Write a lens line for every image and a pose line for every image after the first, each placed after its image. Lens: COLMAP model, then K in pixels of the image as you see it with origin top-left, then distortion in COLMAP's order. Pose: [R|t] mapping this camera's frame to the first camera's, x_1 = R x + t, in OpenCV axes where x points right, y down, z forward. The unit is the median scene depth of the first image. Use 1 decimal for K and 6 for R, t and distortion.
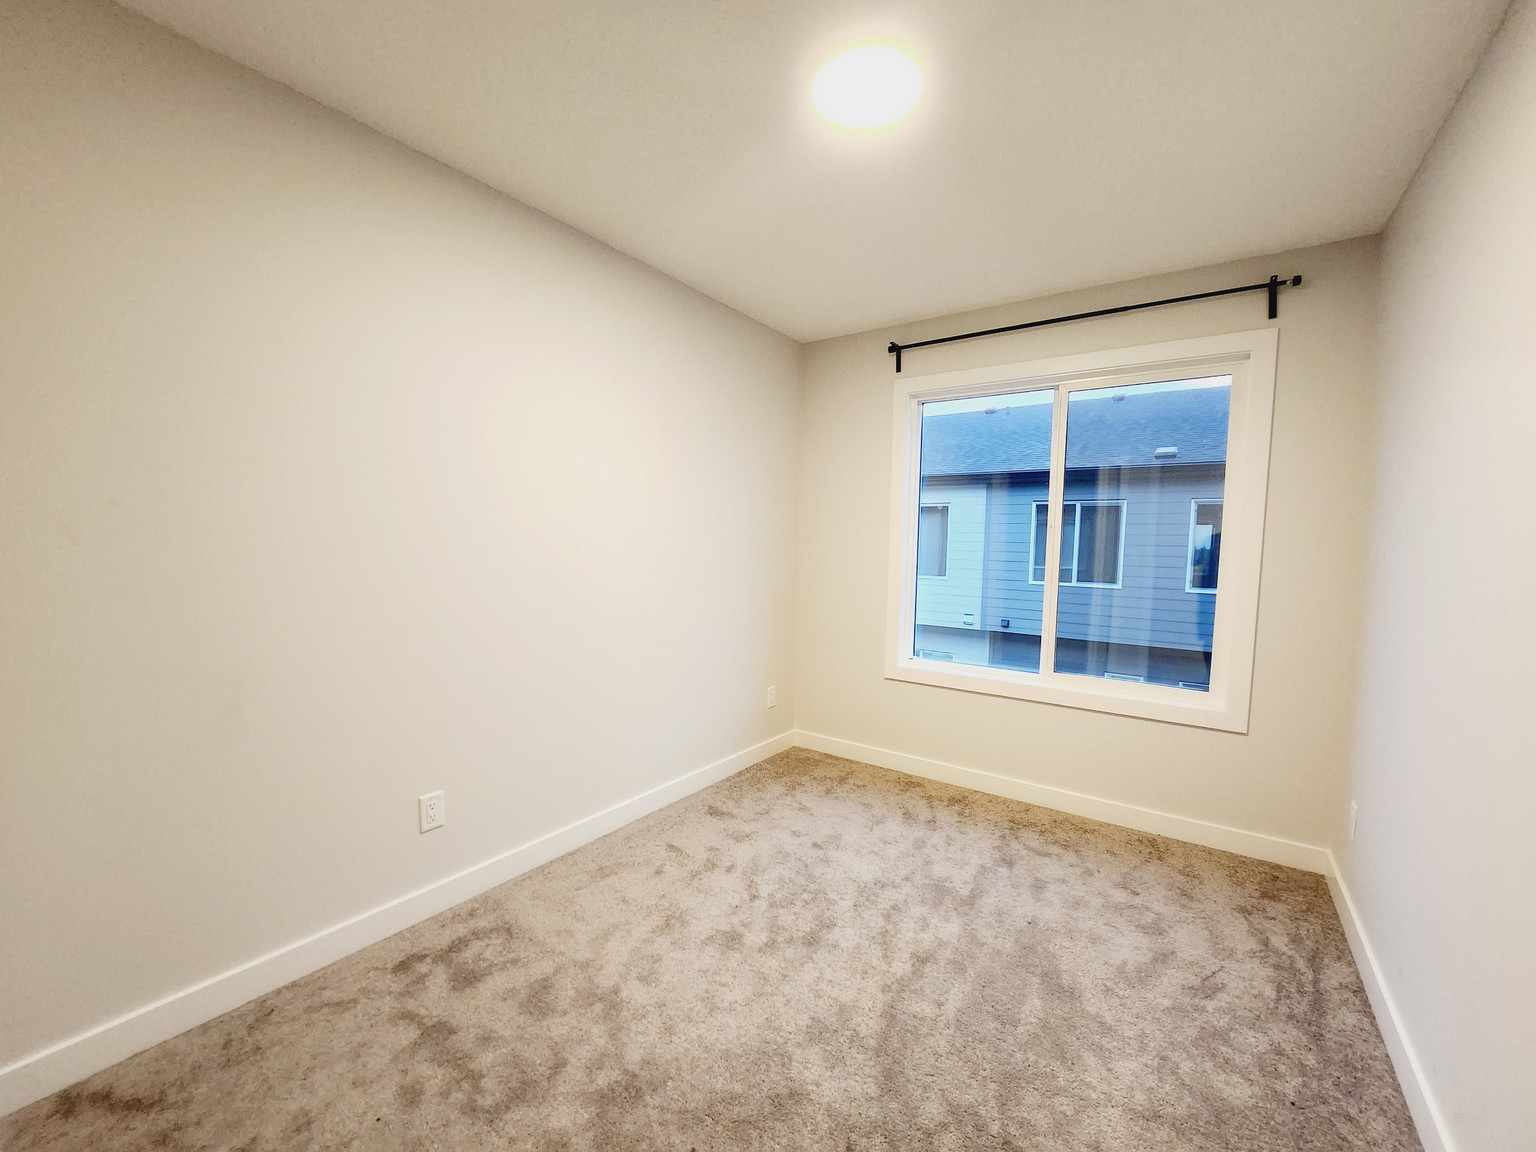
lens RADIAL K [[610.9, 0, 759.5], [0, 610.9, 584.6], [0, 0, 1]] dist [0.000717, 0.000088]
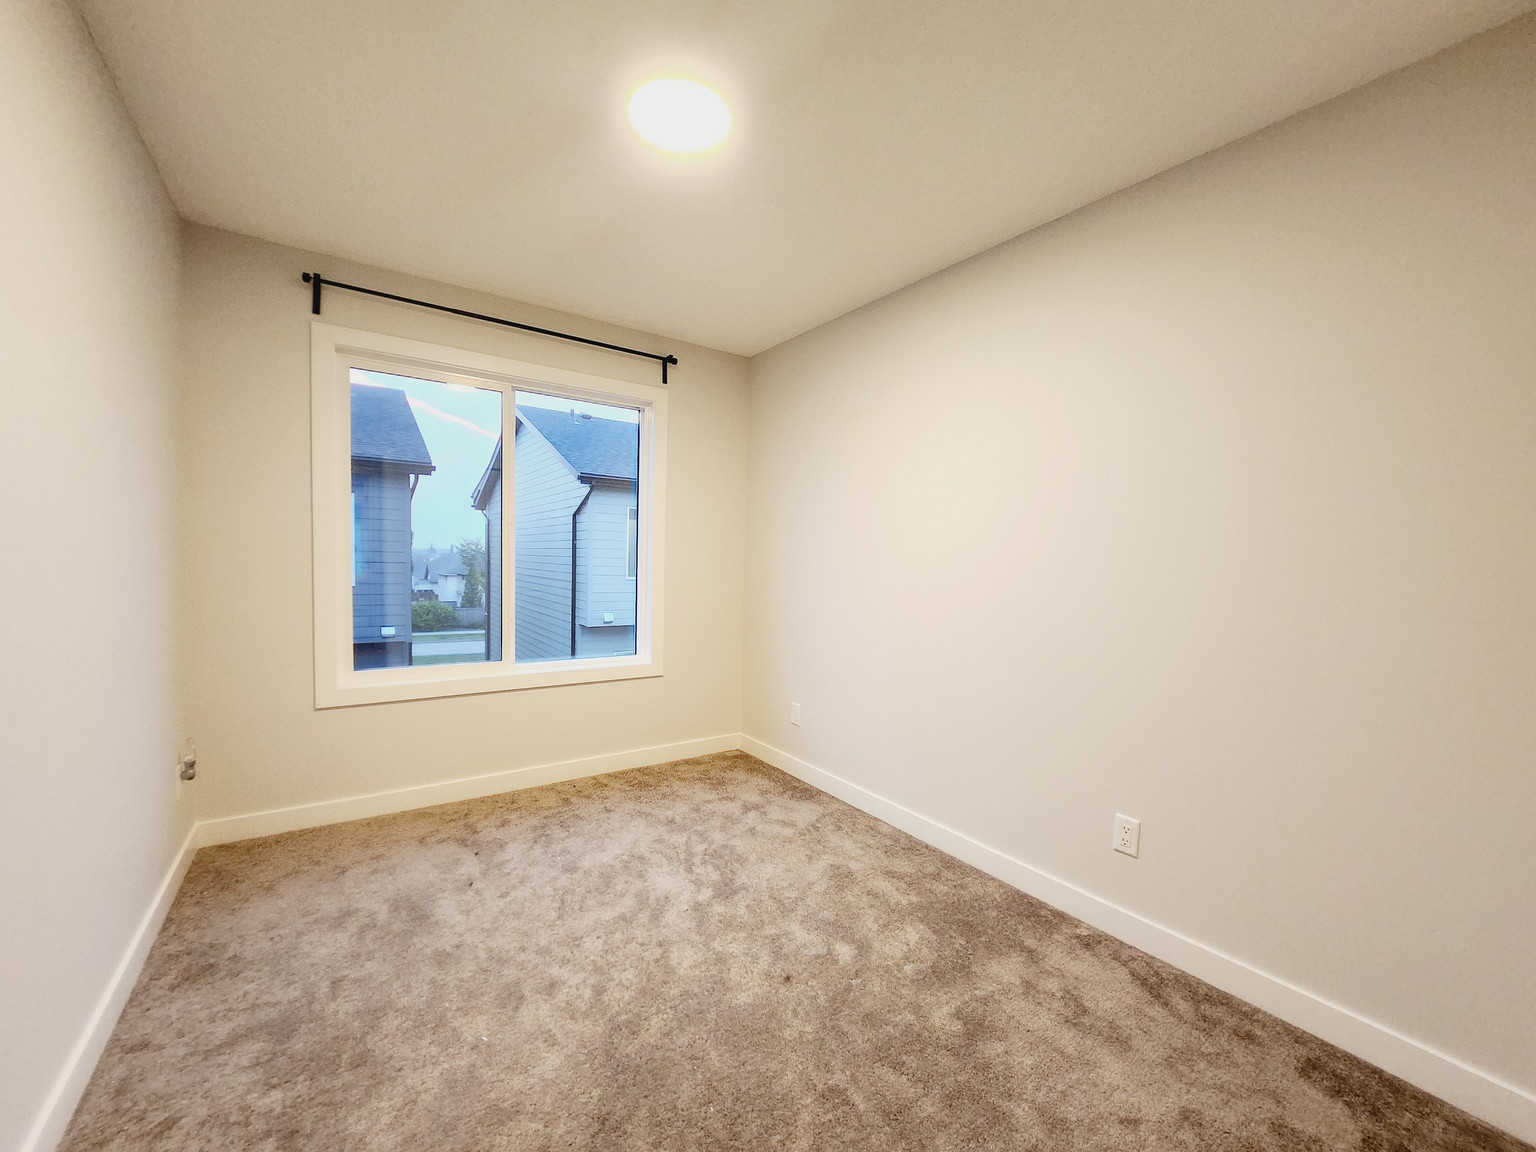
lens RADIAL K [[610.9, 0, 759.5], [0, 610.9, 584.6], [0, 0, 1]] dist [0.000717, 0.000088]
pose [[0.356136, -0.064502, 0.932205, -0.411349], [0.040941, 0.997734, 0.053396, -0.030675], [-0.933537, 0.019149, 0.357970, 0.277402]]
